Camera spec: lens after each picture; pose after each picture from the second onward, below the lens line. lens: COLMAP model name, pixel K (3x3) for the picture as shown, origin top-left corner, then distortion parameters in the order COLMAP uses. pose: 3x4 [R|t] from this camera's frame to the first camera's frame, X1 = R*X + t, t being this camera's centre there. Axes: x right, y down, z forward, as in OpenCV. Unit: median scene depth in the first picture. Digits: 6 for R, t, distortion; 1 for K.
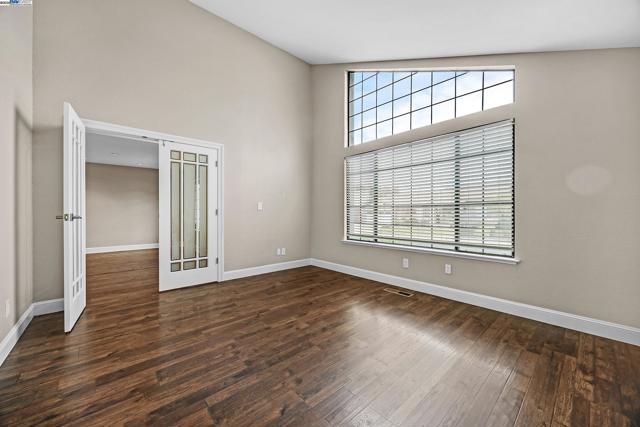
lens RADIAL K [[244.4, 0, 320.0], [0, 244.4, 213.5], [0, 0, 1]] dist [-0.006095, 0.000249]
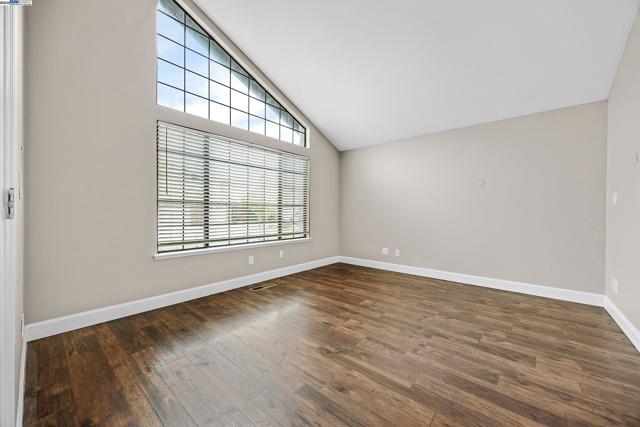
lens RADIAL K [[244.4, 0, 320.0], [0, 244.4, 213.5], [0, 0, 1]] dist [-0.006095, 0.000249]
pose [[-0.134549, -0.006386, 0.990886, -0.933388], [-0.007496, 0.999957, 0.005427, -0.000601], [-0.990879, -0.006698, -0.134591, 1.120356]]
